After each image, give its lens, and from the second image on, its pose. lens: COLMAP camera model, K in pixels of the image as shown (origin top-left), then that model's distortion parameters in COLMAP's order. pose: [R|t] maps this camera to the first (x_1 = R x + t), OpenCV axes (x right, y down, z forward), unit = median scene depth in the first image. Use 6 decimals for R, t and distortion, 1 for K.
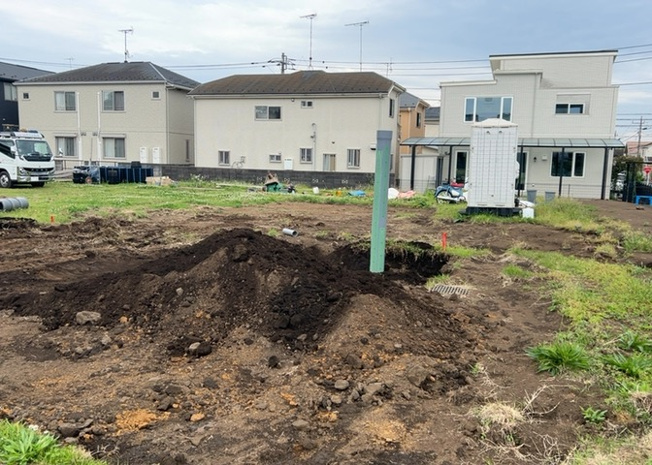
lens RADIAL K [[589.0, 0, 326.6], [0, 589.0, 238.7], [0, 0, 1]] dist [0.097514, -0.177296]
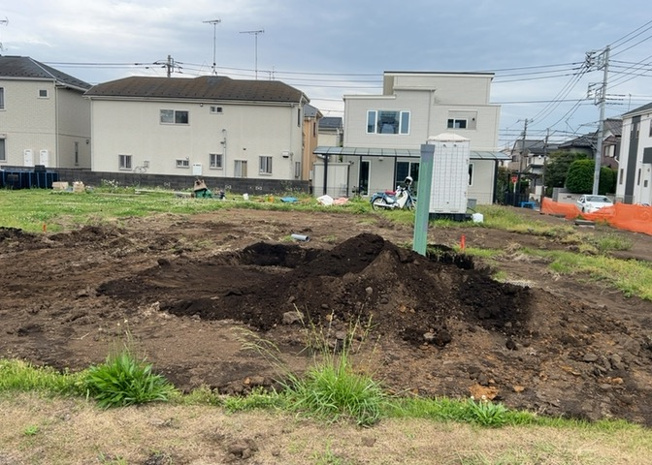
lens RADIAL K [[589.0, 0, 326.6], [0, 589.0, 238.7], [0, 0, 1]] dist [0.097514, -0.177296]
pose [[0.969731, -0.015205, 0.243702, -0.120211], [0.017627, 0.999815, -0.007760, -0.000151], [-0.243539, 0.011821, 0.969819, -0.010641]]
